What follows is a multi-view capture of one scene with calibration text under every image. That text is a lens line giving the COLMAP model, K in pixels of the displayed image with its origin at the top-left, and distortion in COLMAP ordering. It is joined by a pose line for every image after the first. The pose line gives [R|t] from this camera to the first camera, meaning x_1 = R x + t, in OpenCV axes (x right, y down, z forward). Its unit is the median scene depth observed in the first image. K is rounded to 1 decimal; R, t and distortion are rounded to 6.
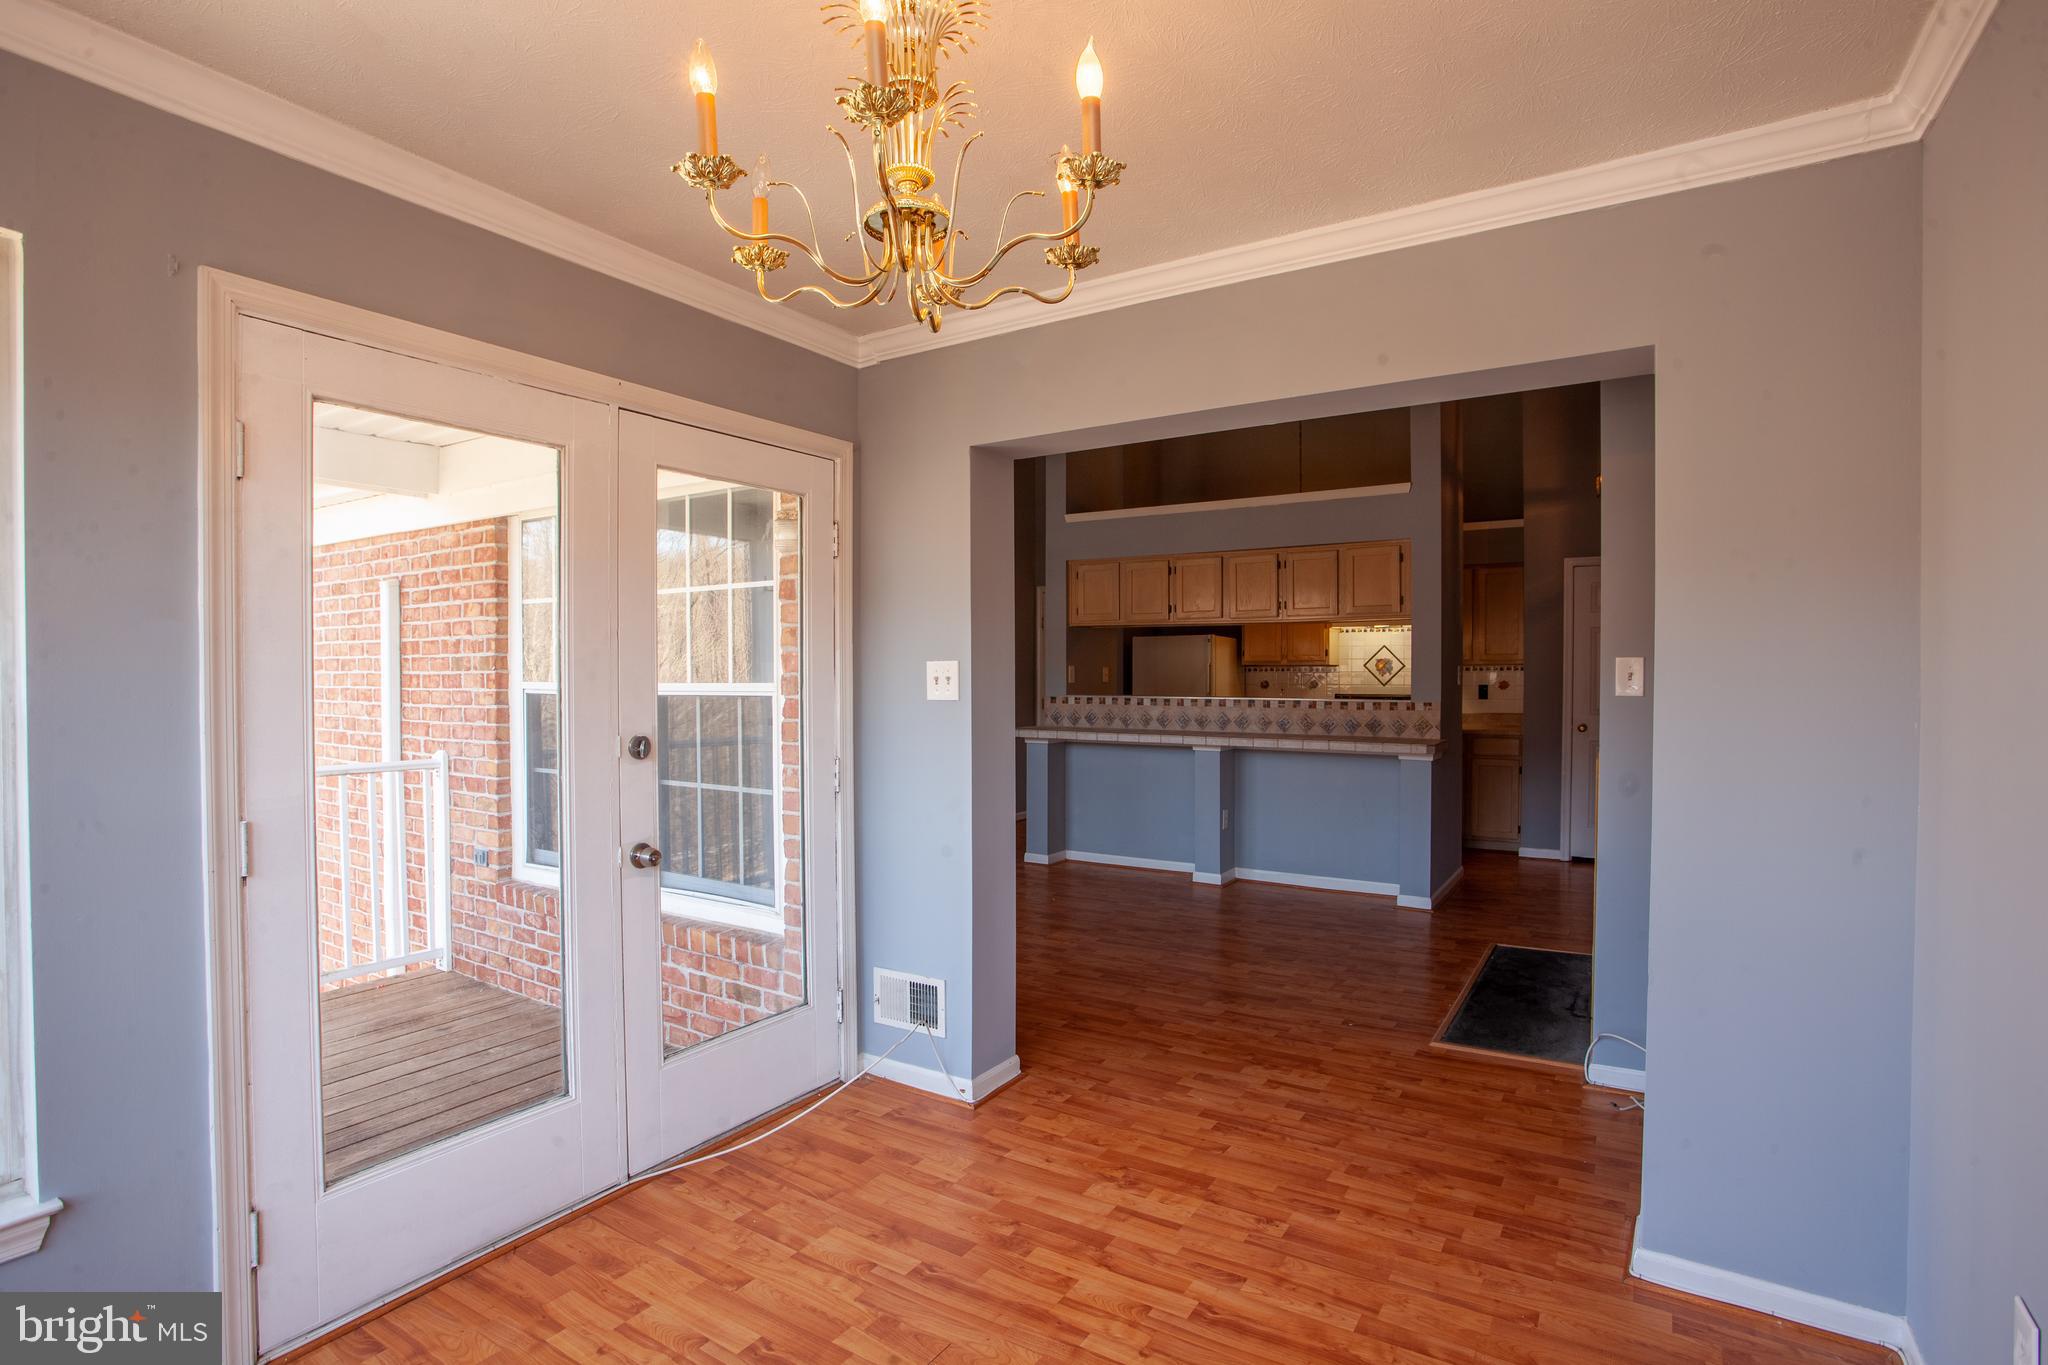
lens RADIAL K [[995.0, 0, 1009.4], [0, 995.0, 685.7], [0, 0, 1]] dist [-0.061004, 0.021239]
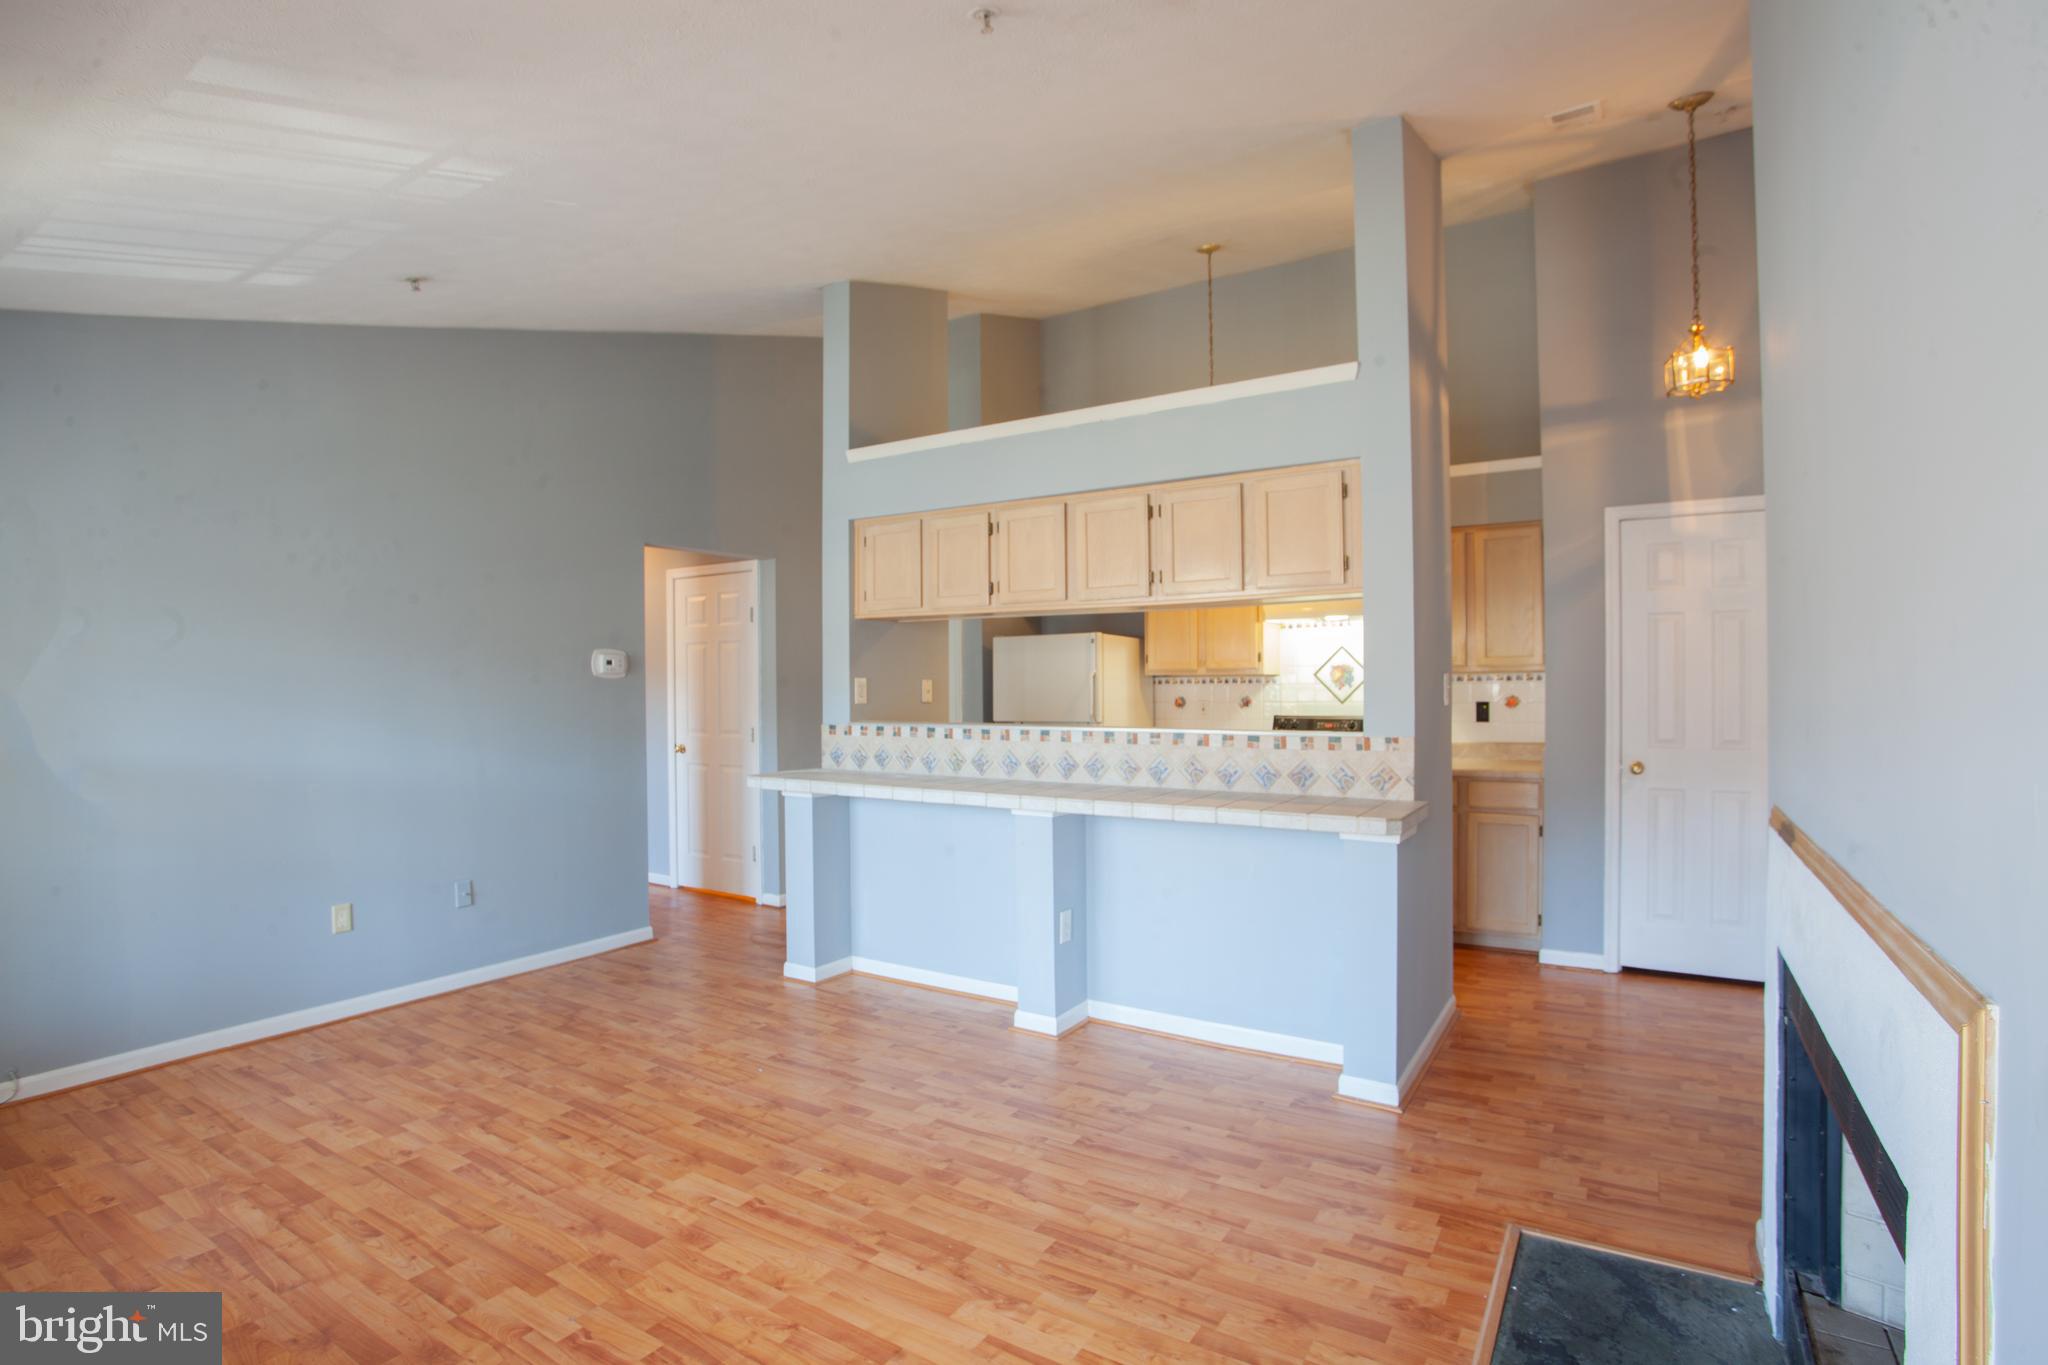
lens RADIAL K [[995.0, 0, 1009.1], [0, 995.0, 683.8], [0, 0, 1]] dist [-0.061004, 0.021239]
pose [[0.999970, -0.006053, 0.004736, 0.172322], [0.006124, 0.999869, -0.015013, -0.006202], [-0.004644, 0.015041, 0.999876, 0.366416]]
